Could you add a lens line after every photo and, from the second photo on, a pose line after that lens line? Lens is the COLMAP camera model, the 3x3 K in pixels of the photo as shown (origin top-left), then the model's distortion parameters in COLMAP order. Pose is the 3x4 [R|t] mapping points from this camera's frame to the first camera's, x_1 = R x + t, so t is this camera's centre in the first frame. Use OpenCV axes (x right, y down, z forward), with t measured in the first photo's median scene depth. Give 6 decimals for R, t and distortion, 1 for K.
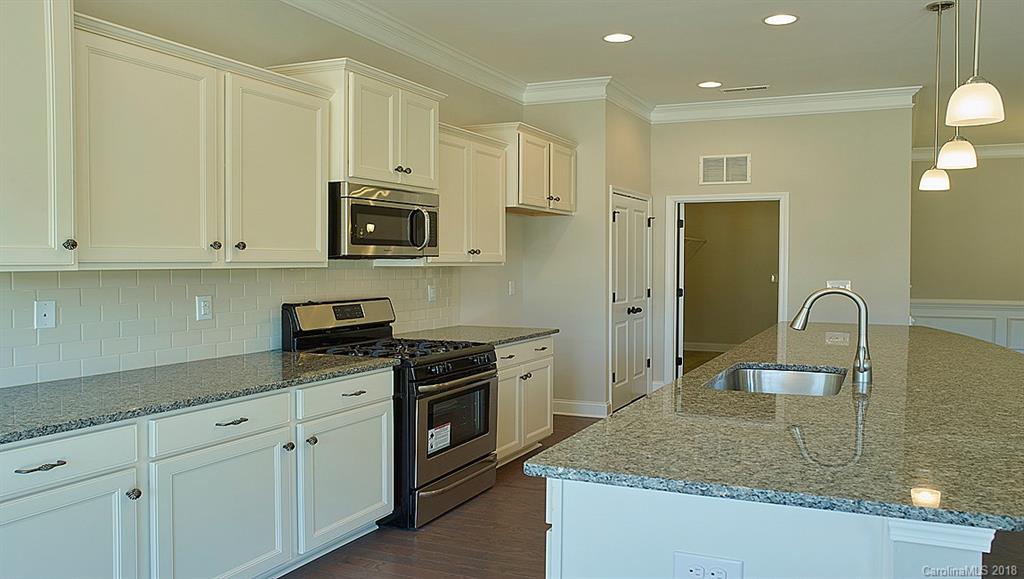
lens RADIAL K [[845.3, 0, 514.9], [0, 845.3, 291.5], [0, 0, 1]] dist [-0.040923, 0.034689]
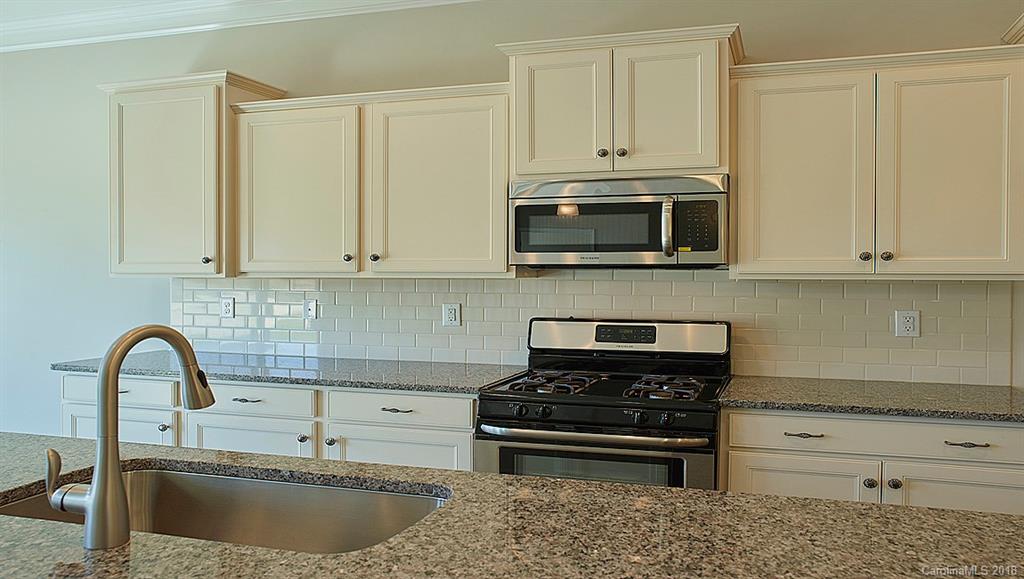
lens RADIAL K [[845.3, 0, 517.3], [0, 845.3, 282.5], [0, 0, 1]] dist [-0.040923, 0.034689]
pose [[0.096651, 0.013257, -0.995230, 0.471989], [-0.035168, 0.999332, 0.009896, -0.023119], [0.994697, 0.034044, 0.097053, 0.636176]]
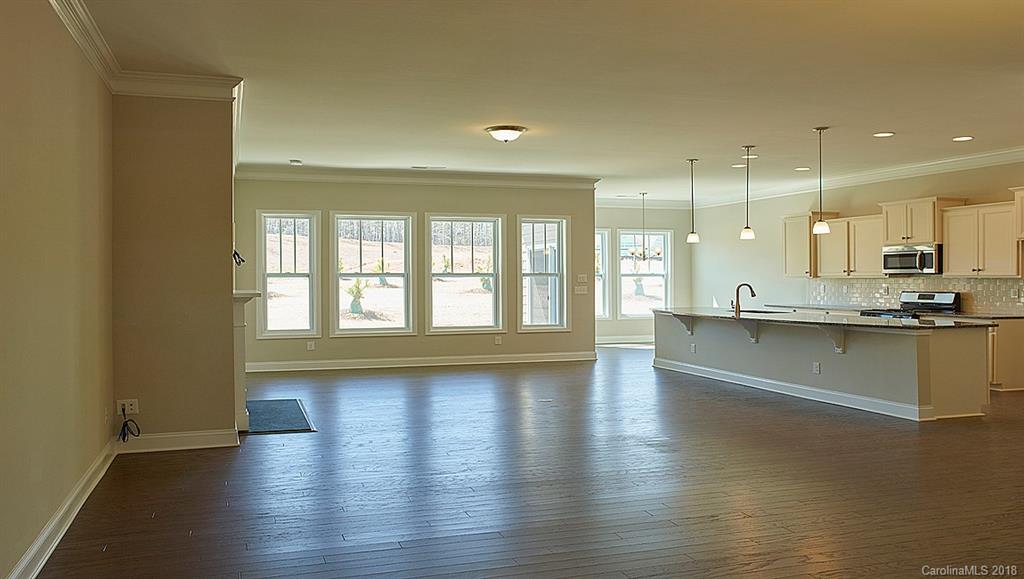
lens RADIAL K [[845.3, 0, 511.6], [0, 845.3, 282.7], [0, 0, 1]] dist [-0.040923, 0.034689]
pose [[-0.740723, 0.011423, -0.671713, 1.761313], [-0.015279, 0.999310, 0.033844, -0.060558], [0.671636, 0.035332, -0.740038, 1.532338]]
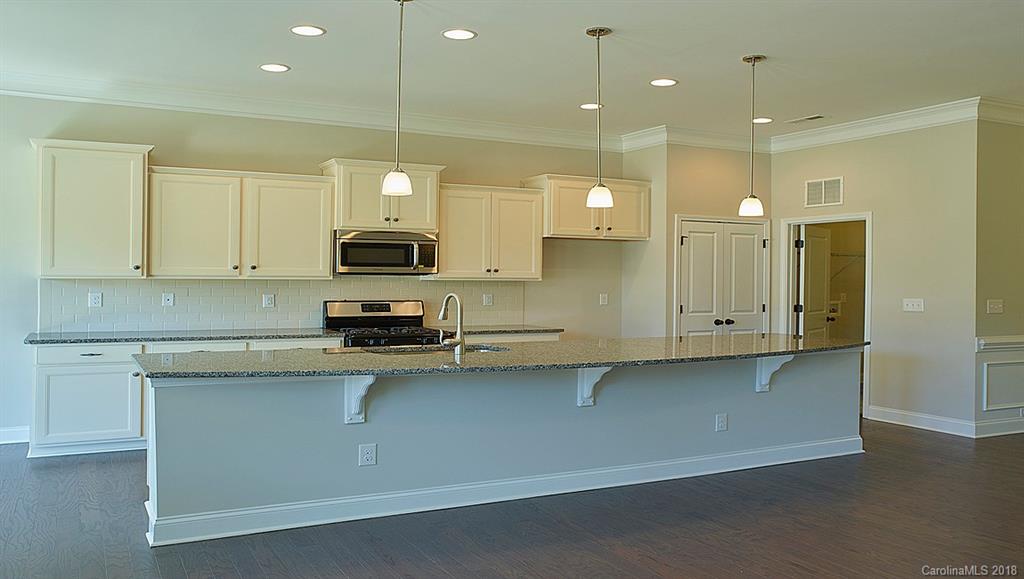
lens RADIAL K [[845.3, 0, 511.3], [0, 845.3, 287.6], [0, 0, 1]] dist [-0.040923, 0.034689]
pose [[0.787067, 0.012370, -0.616744, 0.782391], [-0.028263, 0.999472, -0.016021, 0.003364], [0.616220, 0.030040, 0.787001, -0.088905]]
